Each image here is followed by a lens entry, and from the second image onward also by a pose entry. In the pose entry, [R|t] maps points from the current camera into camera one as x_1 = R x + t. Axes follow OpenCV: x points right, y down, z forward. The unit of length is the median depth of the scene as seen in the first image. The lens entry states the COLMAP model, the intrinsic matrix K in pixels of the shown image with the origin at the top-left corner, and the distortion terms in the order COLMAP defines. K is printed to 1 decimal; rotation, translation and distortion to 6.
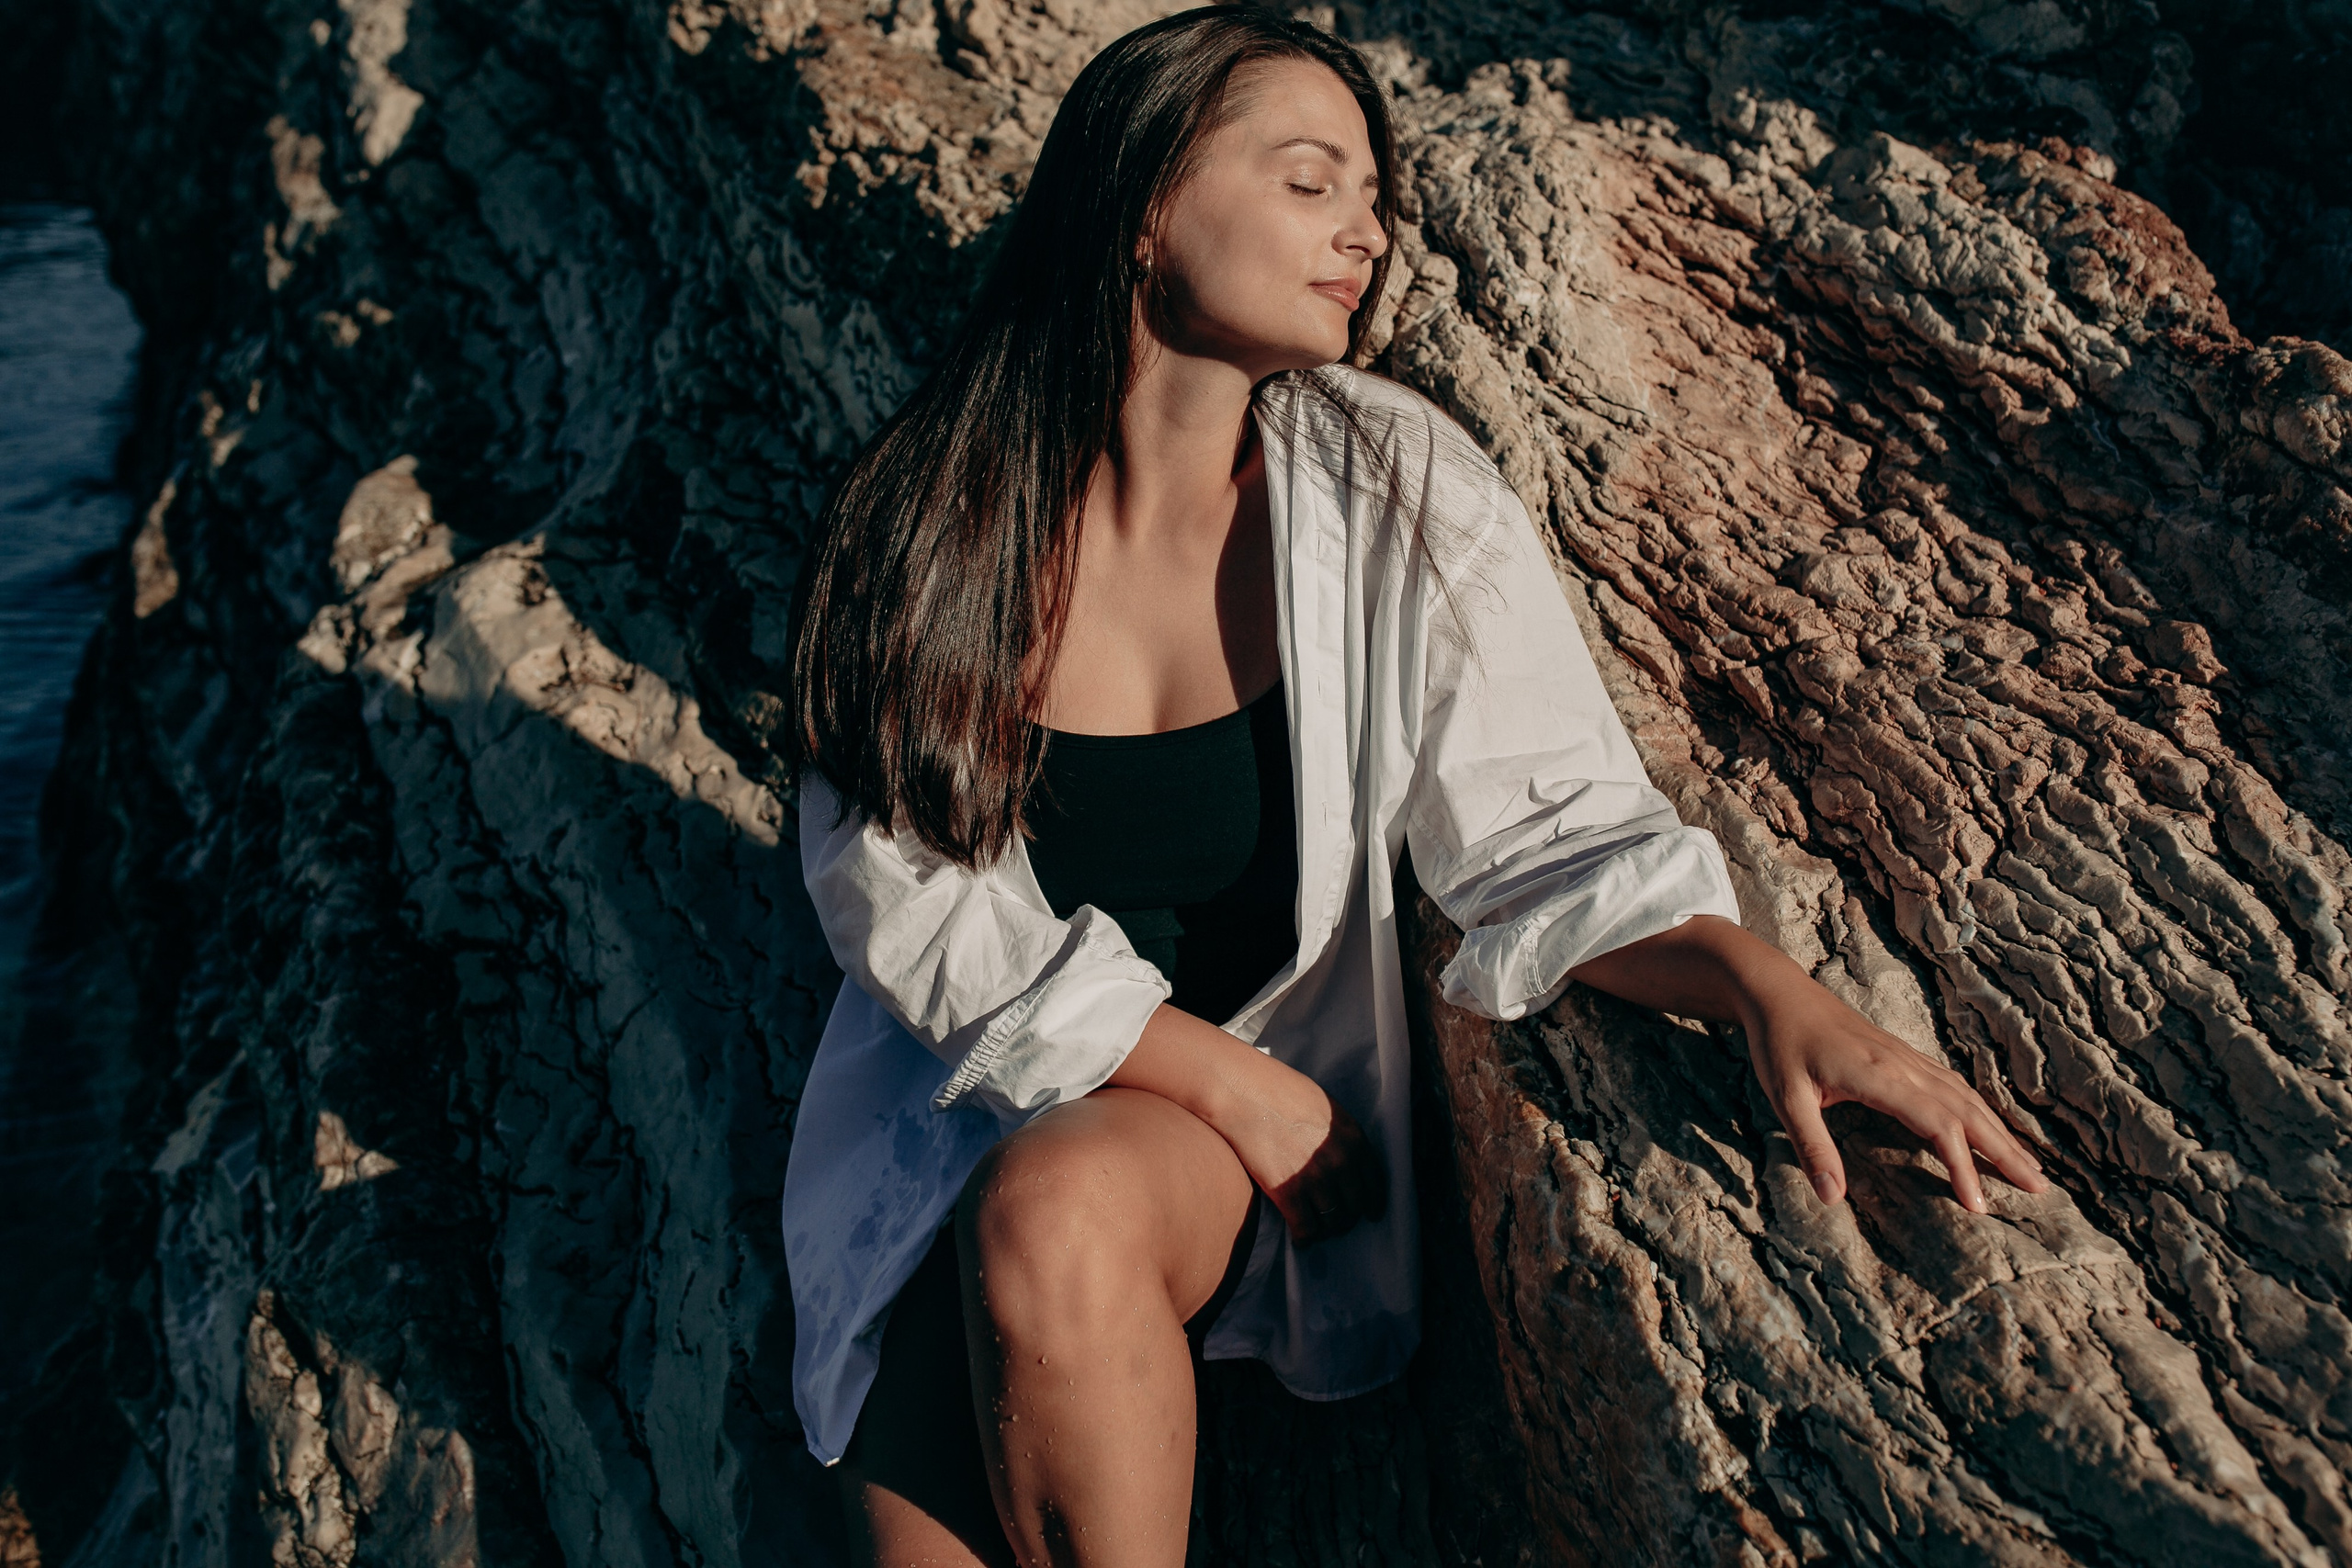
lens RADIAL K [[2207.6, 0, 1176.0], [0, 2207.6, 784.0], [0, 0, 1]] dist [-0.067552, 0.088569]
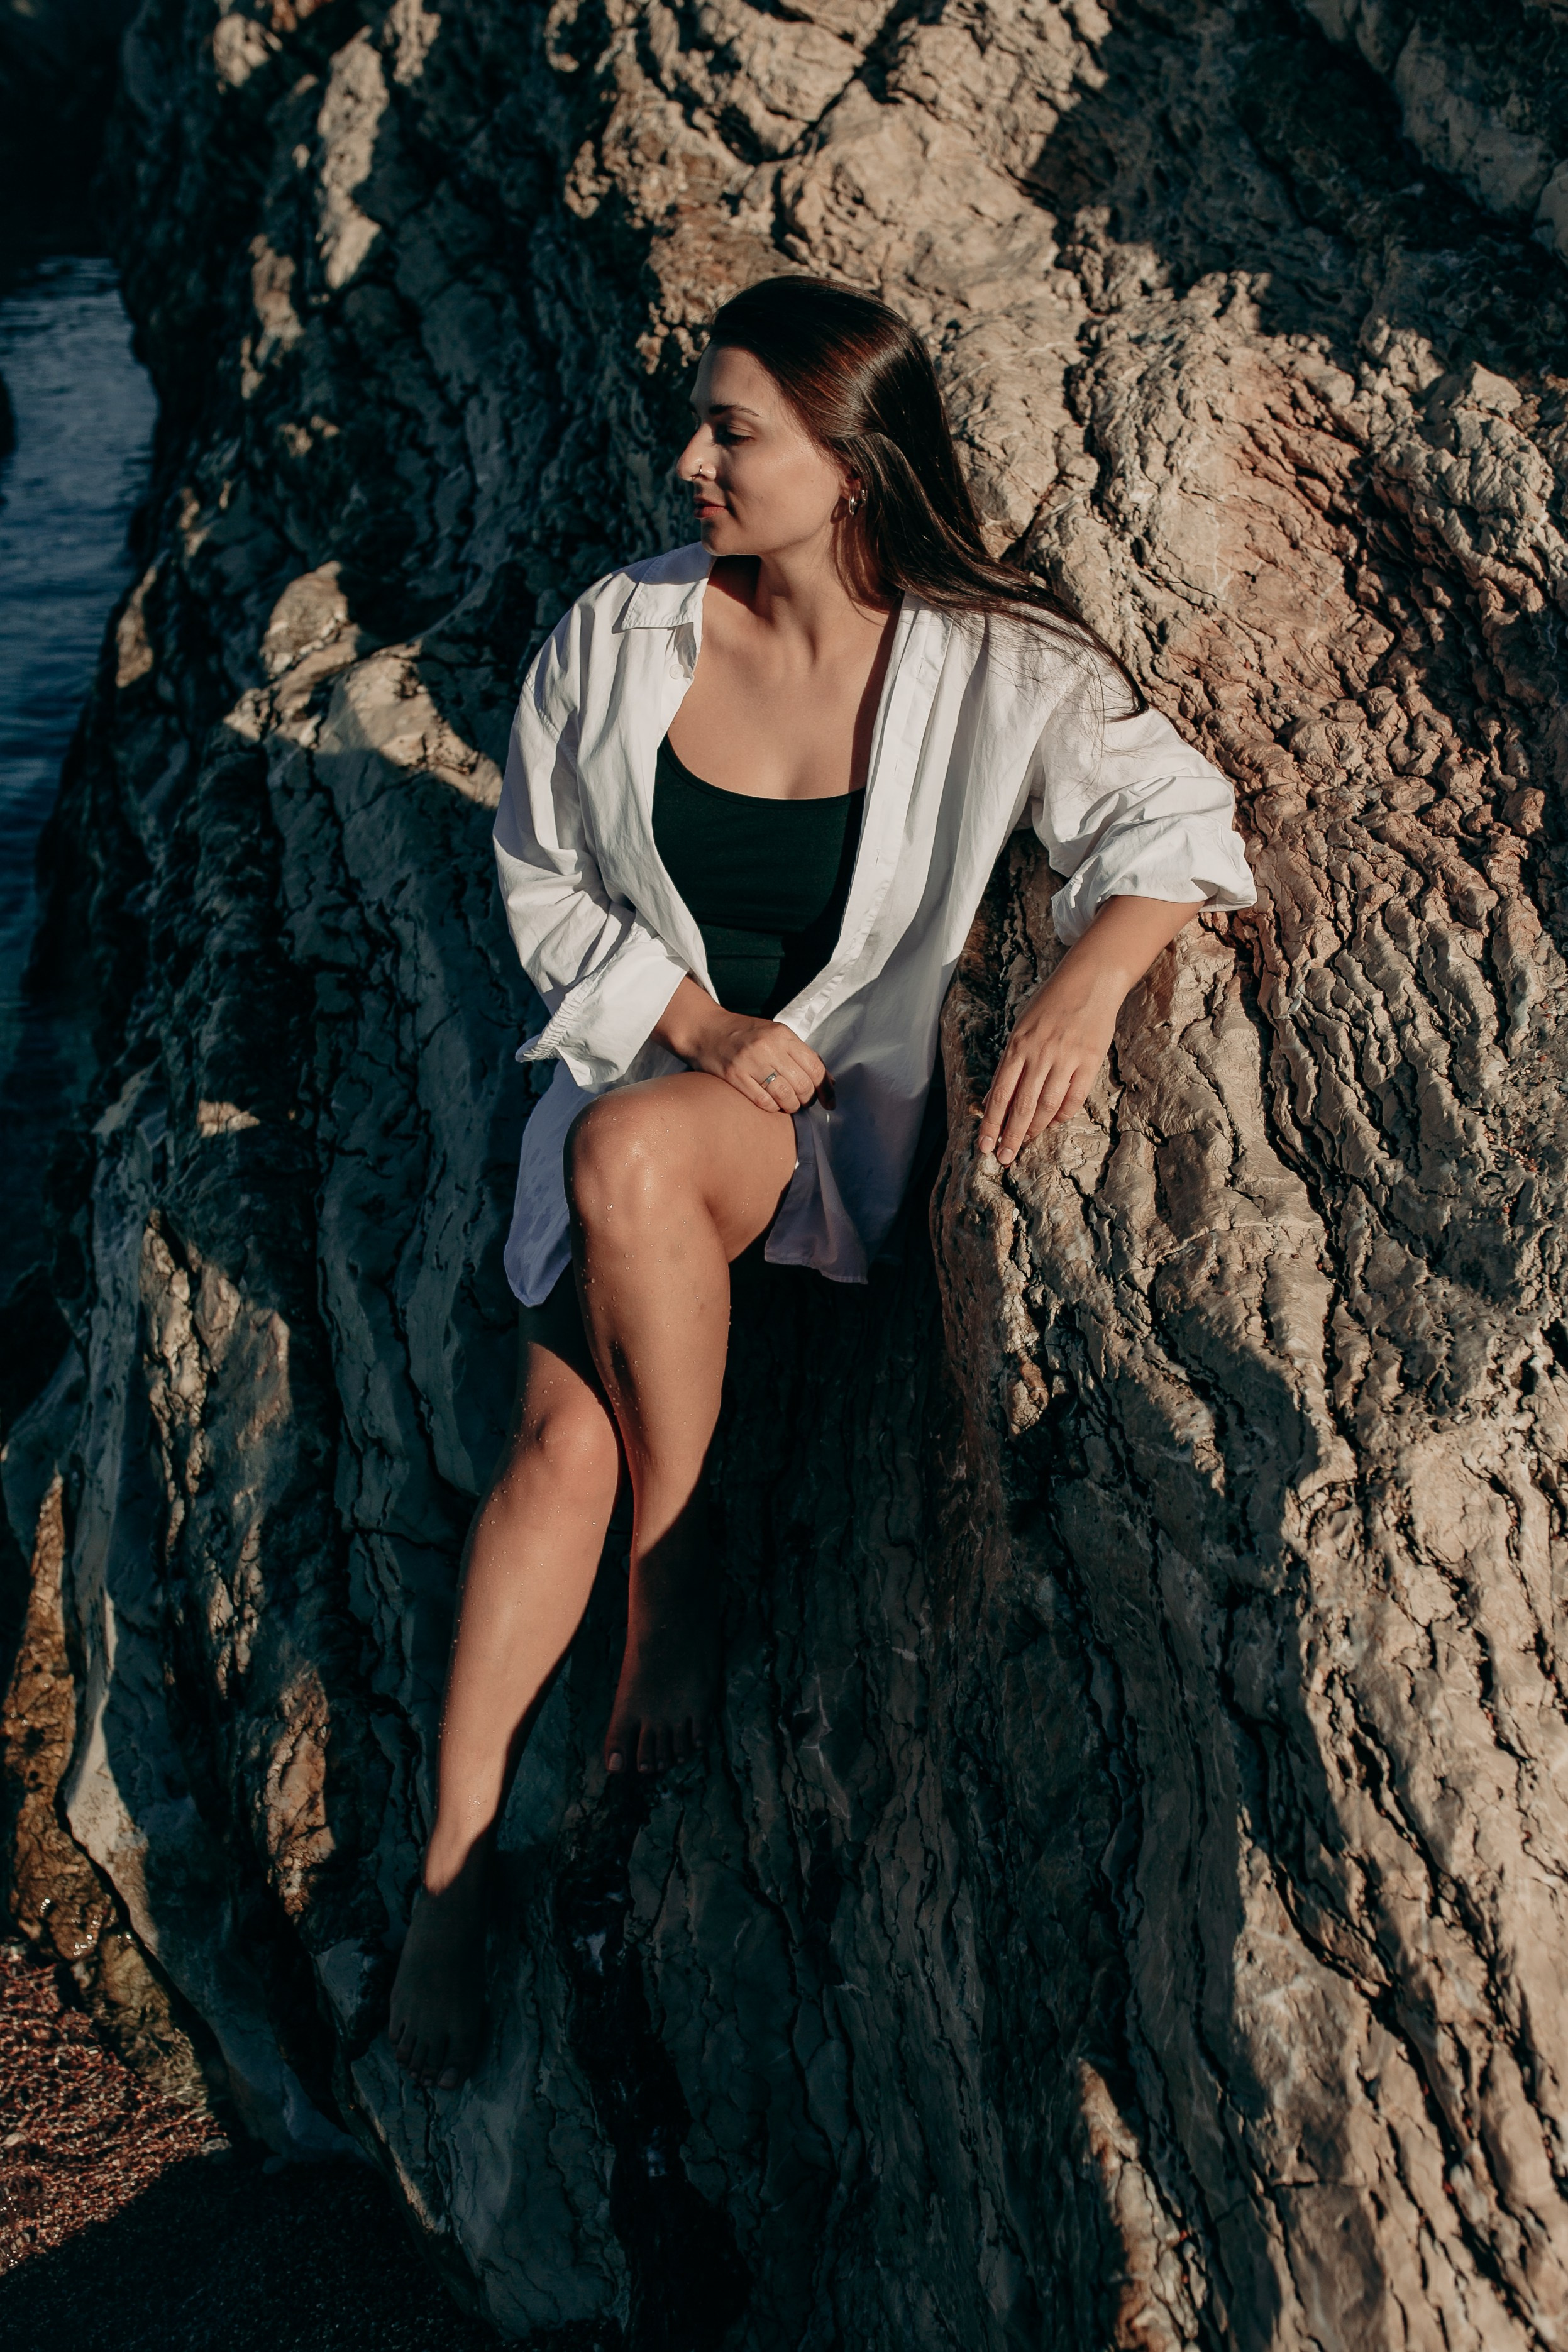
lens RADIAL K [[2207.9, 0, 798.3], [0, 2207.9, 1131.6], [0, 0, 1]] dist [-0.067552, 0.088569]
pose [[0.985586, 0.084822, -0.146373, 0.166832], [-0.069033, 0.991556, 0.109777, 0.010717], [0.154449, -0.098090, 0.983119, -0.260631]]
